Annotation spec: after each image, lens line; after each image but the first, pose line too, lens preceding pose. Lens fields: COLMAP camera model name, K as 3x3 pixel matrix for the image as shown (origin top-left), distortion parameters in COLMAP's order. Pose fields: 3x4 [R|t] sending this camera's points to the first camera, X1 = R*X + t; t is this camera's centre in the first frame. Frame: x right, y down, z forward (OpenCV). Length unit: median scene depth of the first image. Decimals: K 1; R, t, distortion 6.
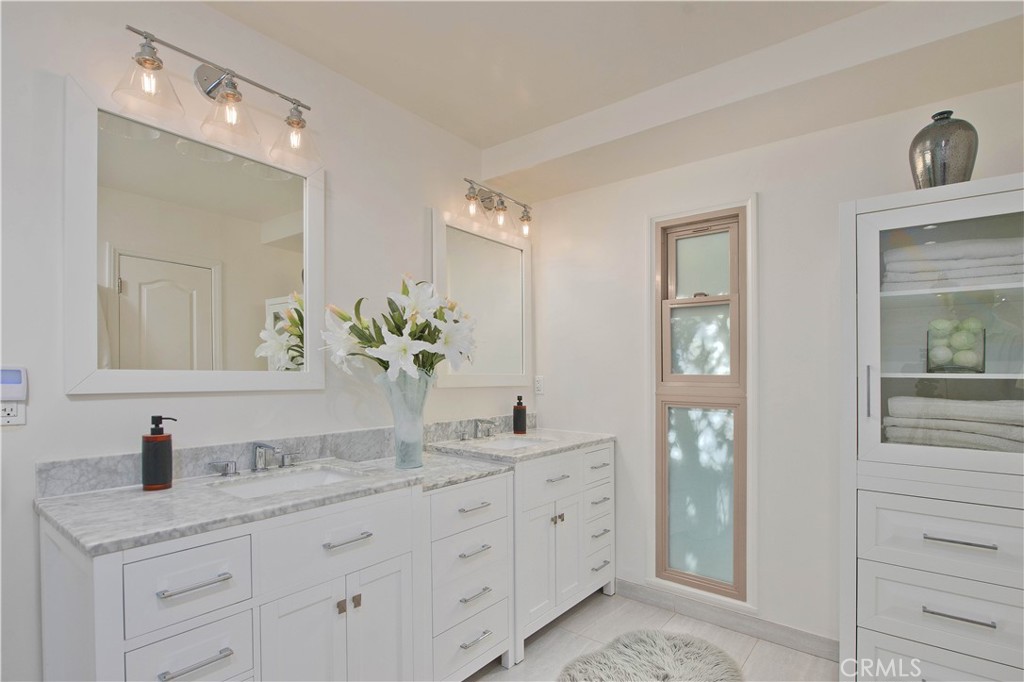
lens RADIAL K [[507.3, 0, 512.8], [0, 507.3, 372.6], [0, 0, 1]] dist [0.000978, 0.000174]
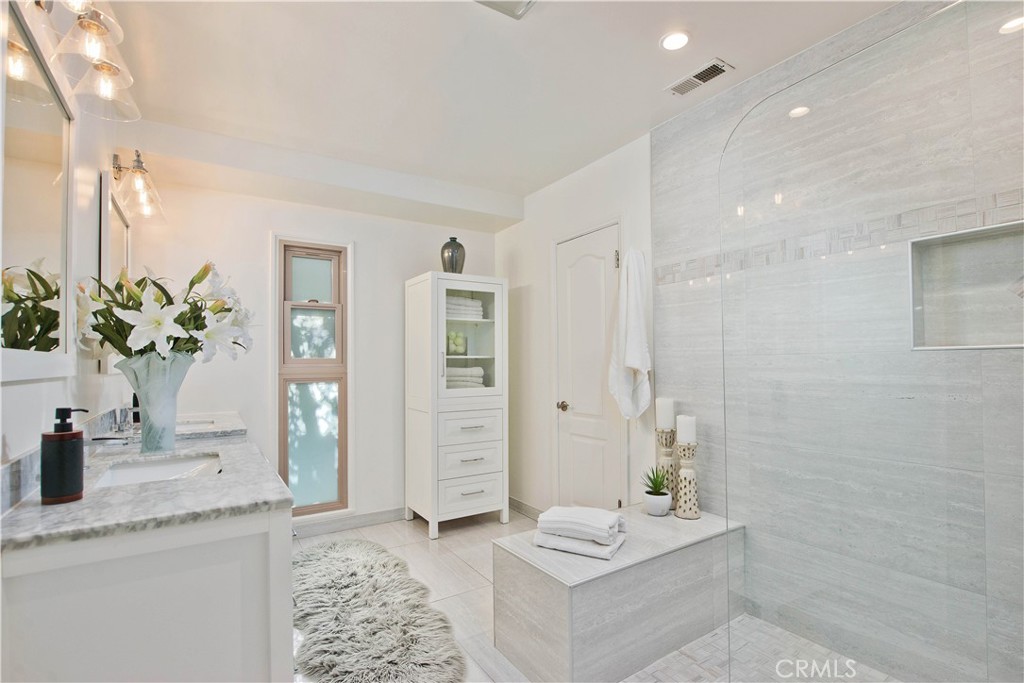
lens RADIAL K [[494.8, 0, 512.0], [0, 494.8, 341.5], [0, 0, 1]] dist [0.000088, -0.000102]
pose [[0.339964, 0.026997, 0.940051, -0.822821], [0.008841, 0.999452, -0.031900, 0.006987], [-0.940397, 0.019156, 0.339539, 0.033277]]
